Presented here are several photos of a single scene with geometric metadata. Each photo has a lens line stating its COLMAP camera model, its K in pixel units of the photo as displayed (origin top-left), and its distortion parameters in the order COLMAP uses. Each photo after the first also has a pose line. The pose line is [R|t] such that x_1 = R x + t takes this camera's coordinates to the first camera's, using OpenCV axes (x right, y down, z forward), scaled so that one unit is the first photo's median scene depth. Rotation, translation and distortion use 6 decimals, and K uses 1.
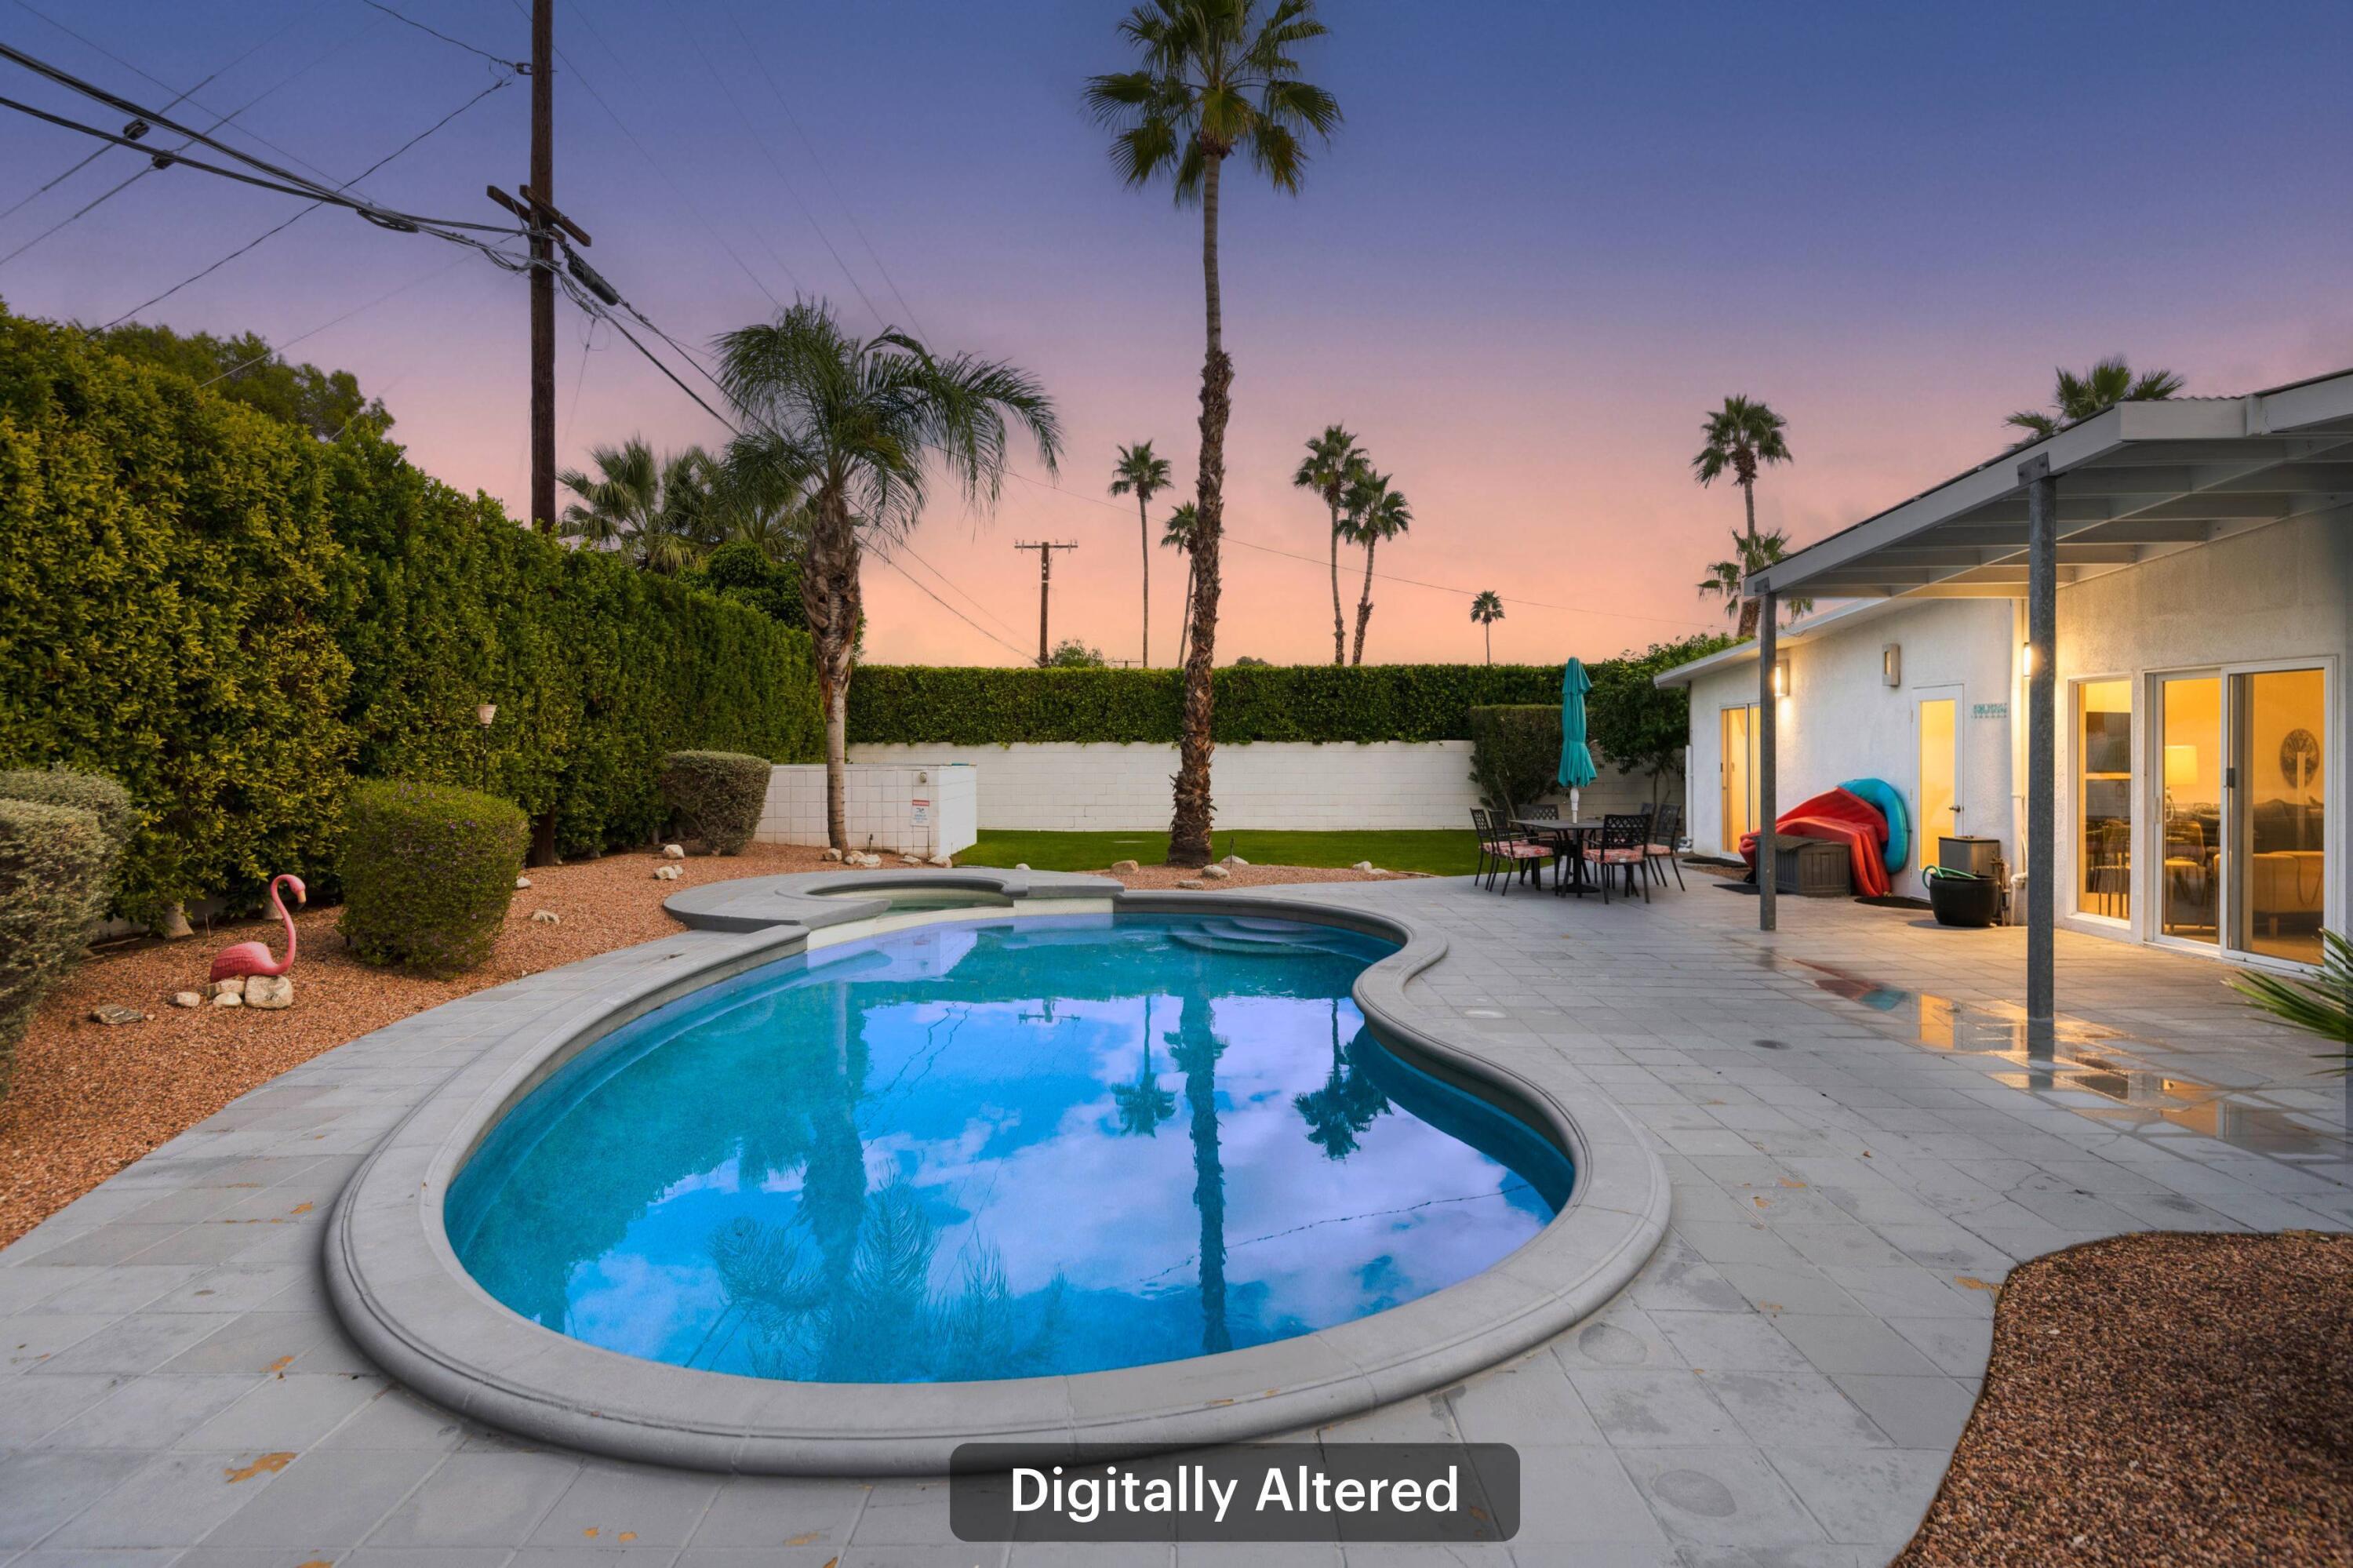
lens RADIAL K [[1175.5, 0, 1177.2], [0, 1175.5, 779.5], [0, 0, 1]] dist [0.015817, -0.012508]
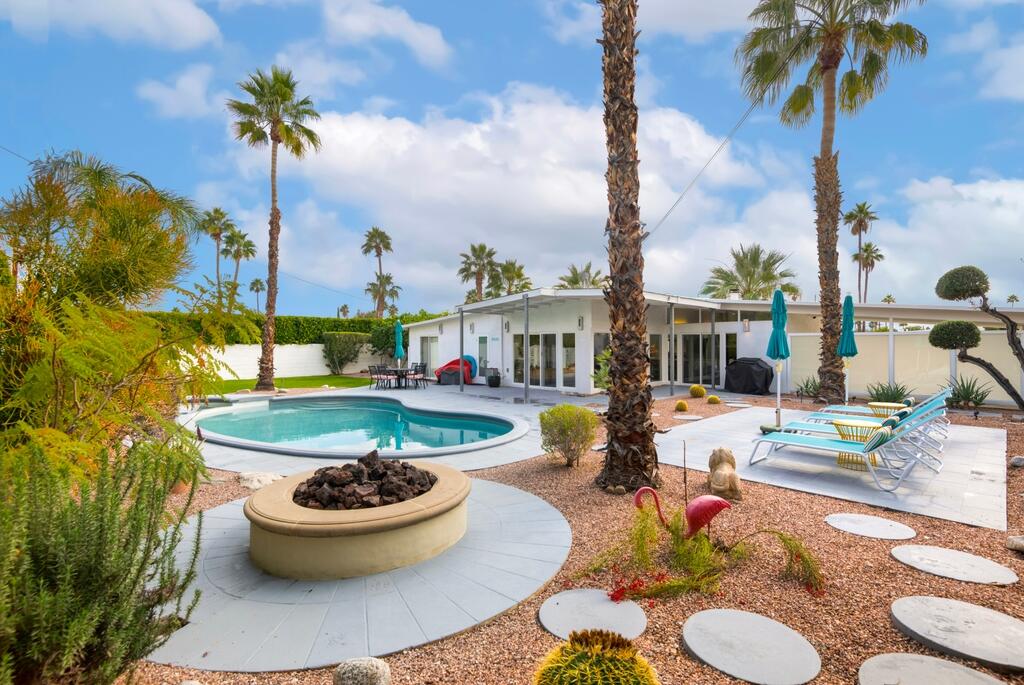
lens RADIAL K [[467.1, 0, 516.4], [0, 467.1, 343.3], [0, 0, 1]] dist [0.020877, -0.000957]
pose [[0.697279, 0.002198, 0.716797, -0.376251], [0.019064, 0.999585, -0.021611, -0.001580], [-0.716546, 0.028734, 0.696947, -0.202690]]
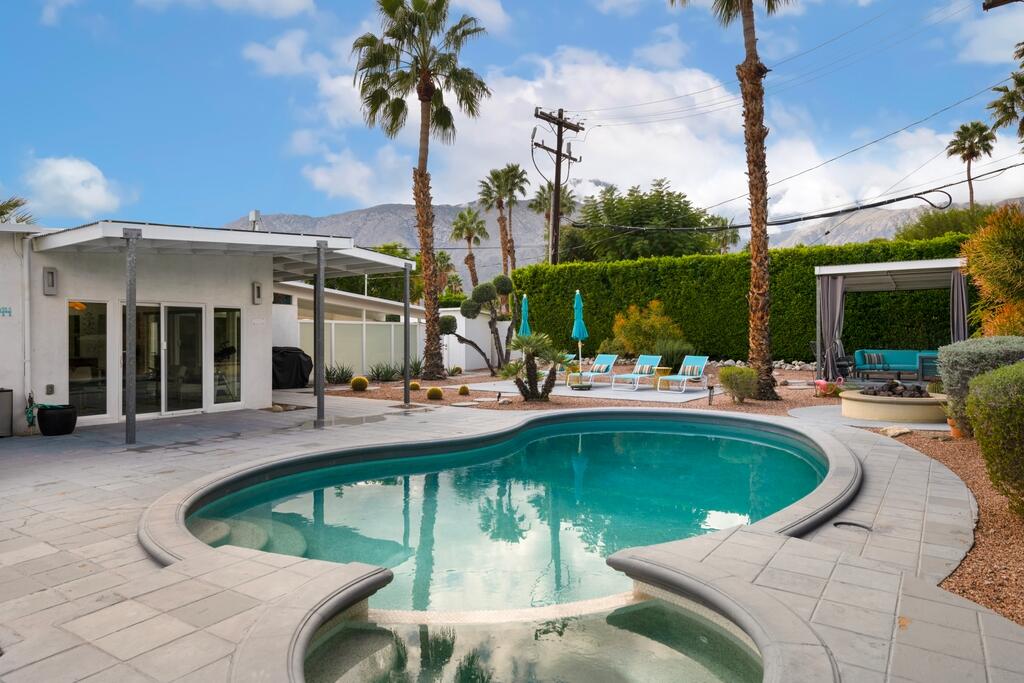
lens RADIAL K [[623.6, 0, 510.5], [0, 623.6, 339.1], [0, 0, 1]] dist [0.010759, 0.001795]
pose [[-0.833253, 0.002035, 0.552888, -0.278732], [0.019998, 0.999450, 0.026460, -0.020402], [-0.552530, 0.033105, -0.832836, 0.968080]]
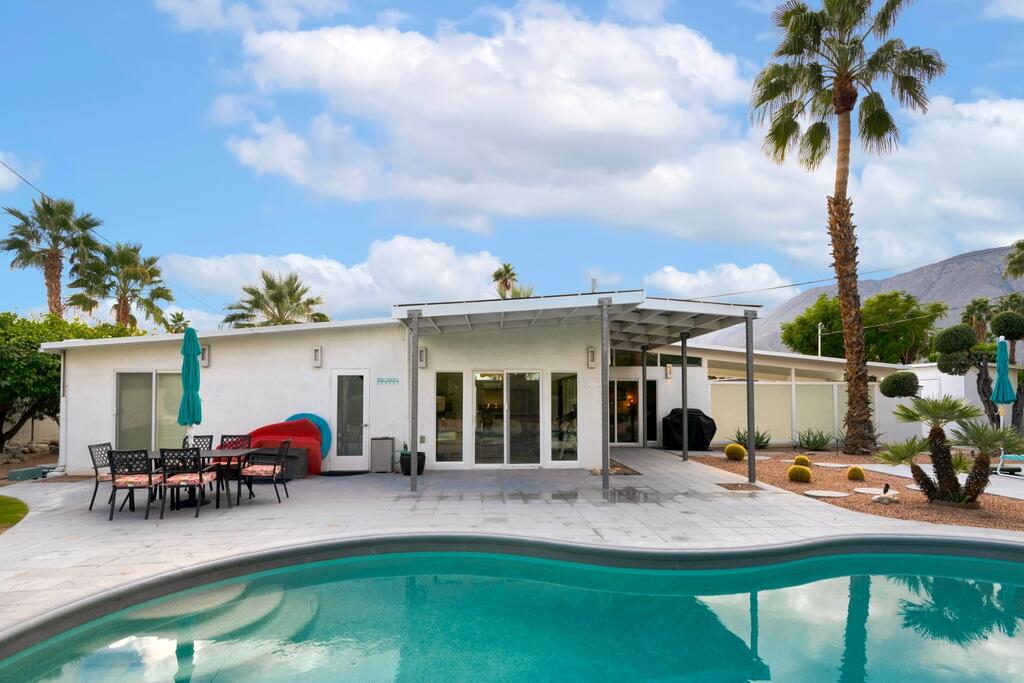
lens RADIAL K [[531.2, 0, 512.6], [0, 531.2, 384.3], [0, 0, 1]] dist [0.000036, -0.001334]
pose [[-0.078482, 0.024655, 0.996611, -0.258855], [0.027641, 0.999364, -0.022546, -0.015500], [-0.996532, 0.025778, -0.079113, 0.613574]]
